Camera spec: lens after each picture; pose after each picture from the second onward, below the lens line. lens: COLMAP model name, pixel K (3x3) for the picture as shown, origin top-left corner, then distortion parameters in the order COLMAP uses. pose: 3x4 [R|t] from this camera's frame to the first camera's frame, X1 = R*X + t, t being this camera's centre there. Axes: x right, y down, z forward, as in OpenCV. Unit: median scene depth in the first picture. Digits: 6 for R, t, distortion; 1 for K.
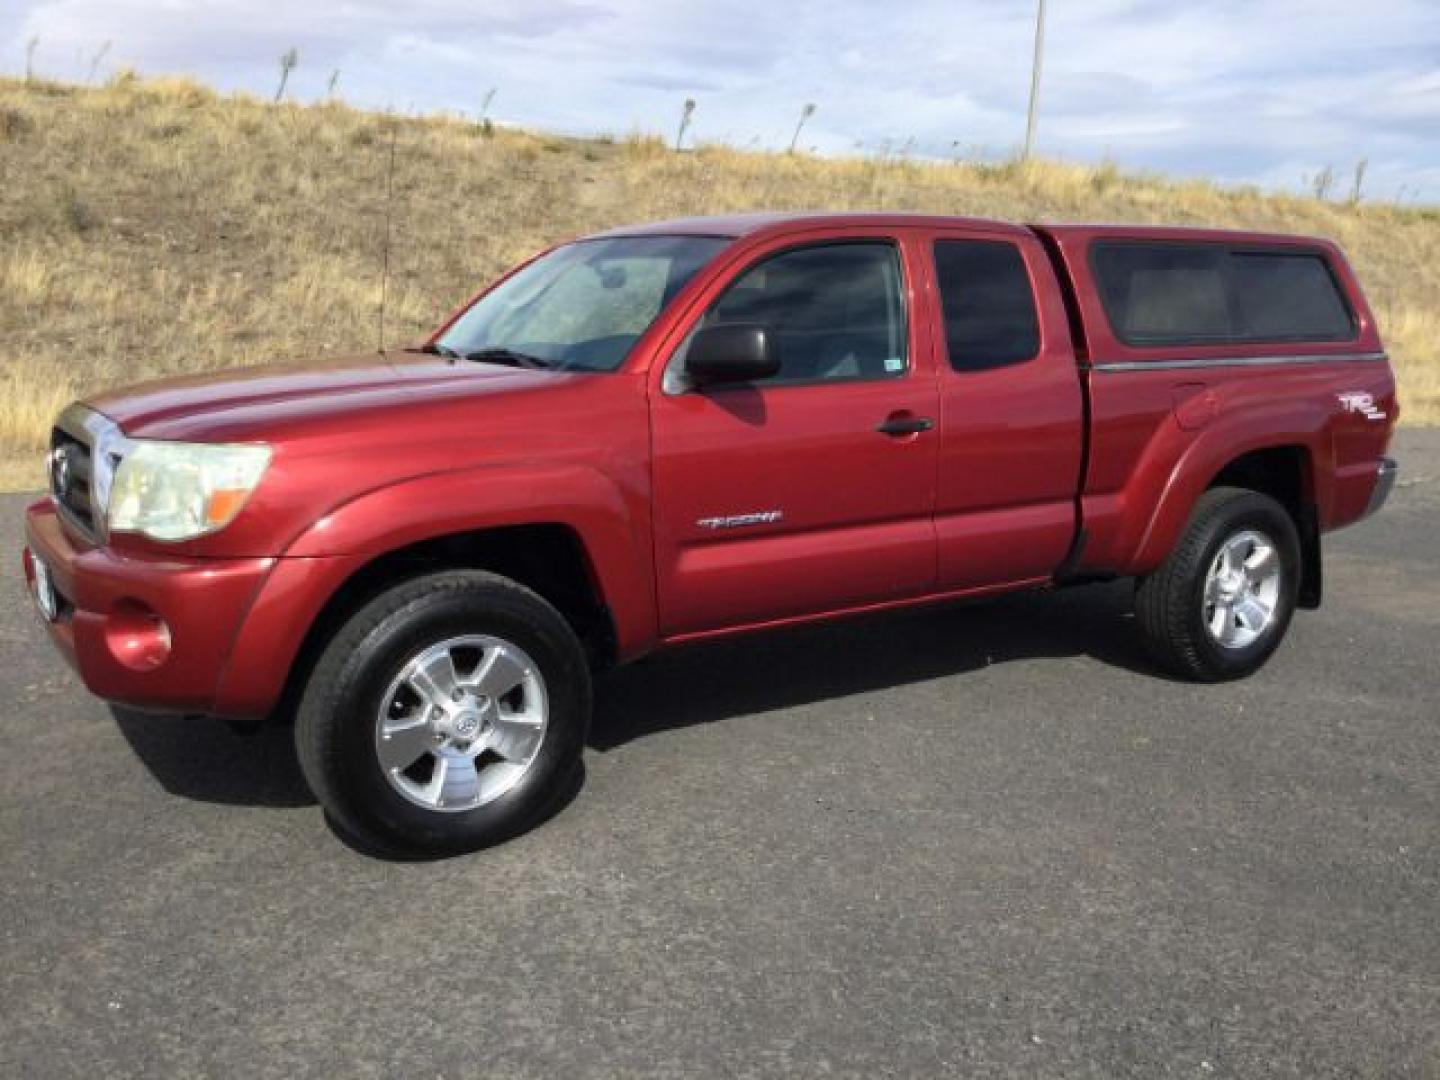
lens RADIAL K [[1291.7, 0, 720.0], [0, 1291.7, 540.0], [0, 0, 1]] dist [0.101885, -0.190474]
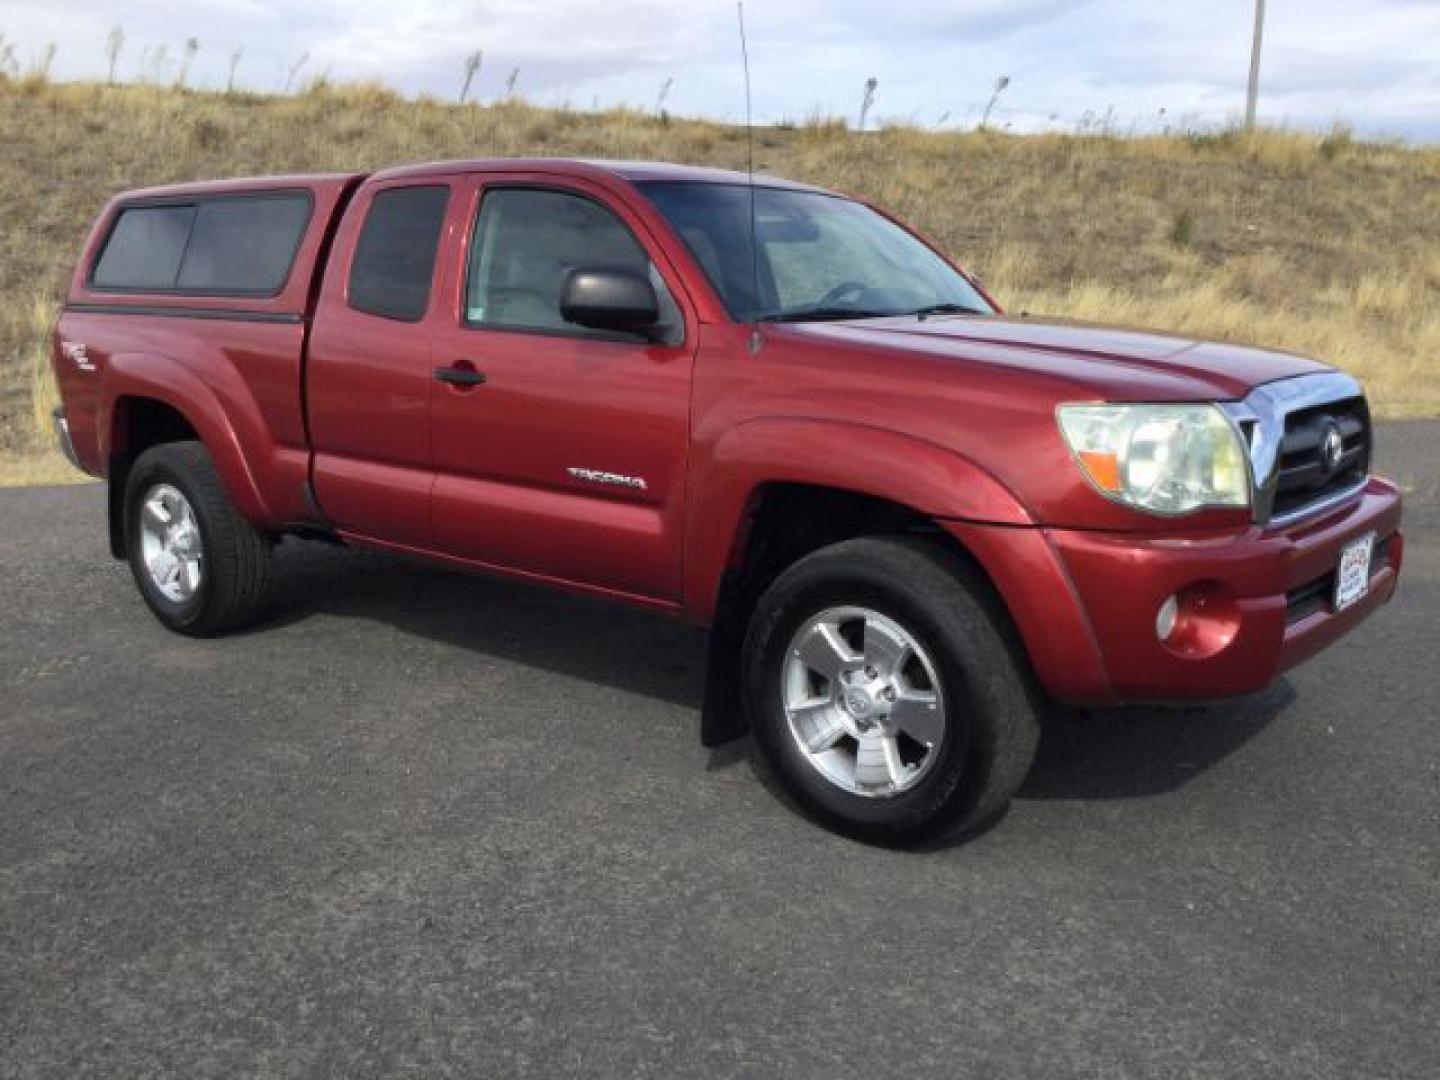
lens RADIAL K [[1291.7, 0, 720.0], [0, 1291.7, 540.0], [0, 0, 1]] dist [0.101885, -0.190474]
pose [[0.985243, 0.006136, -0.171050, 0.036403], [-0.005629, 0.999978, 0.003446, 0.001760], [0.171067, -0.002432, 0.985256, 0.026721]]
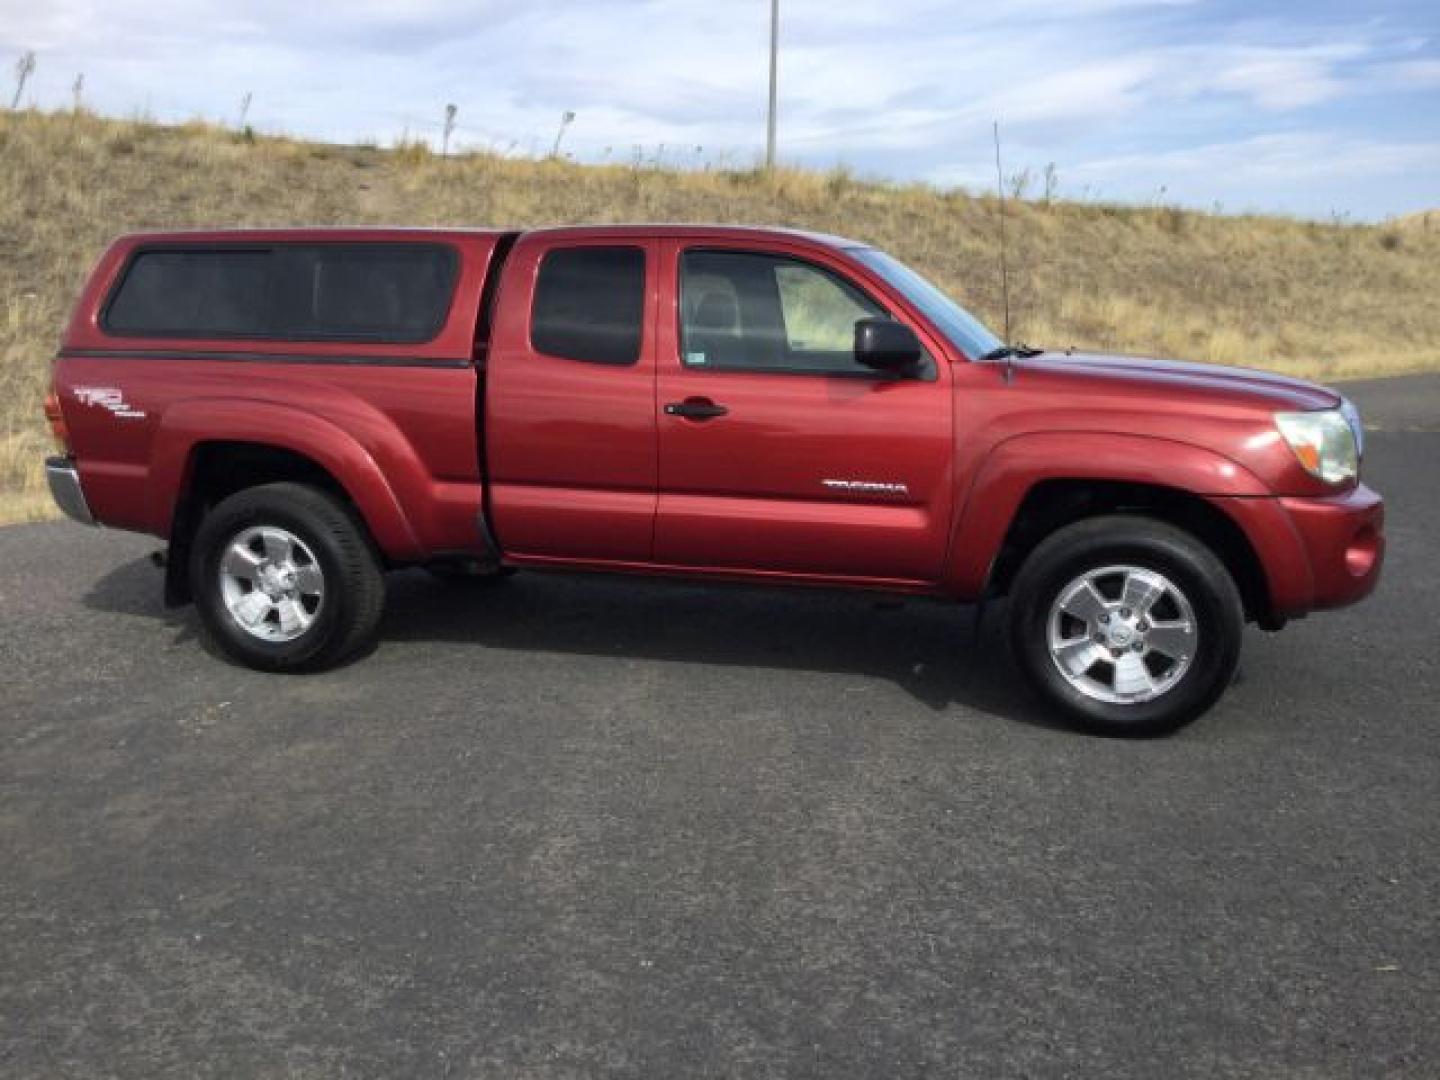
lens RADIAL K [[1291.7, 0, 720.0], [0, 1291.7, 540.0], [0, 0, 1]] dist [0.101885, -0.190474]
pose [[0.972403, -0.071673, 0.222026, -0.077681], [0.072194, 0.997374, 0.005783, 0.000124], [-0.221858, 0.010405, 0.975024, -0.009758]]
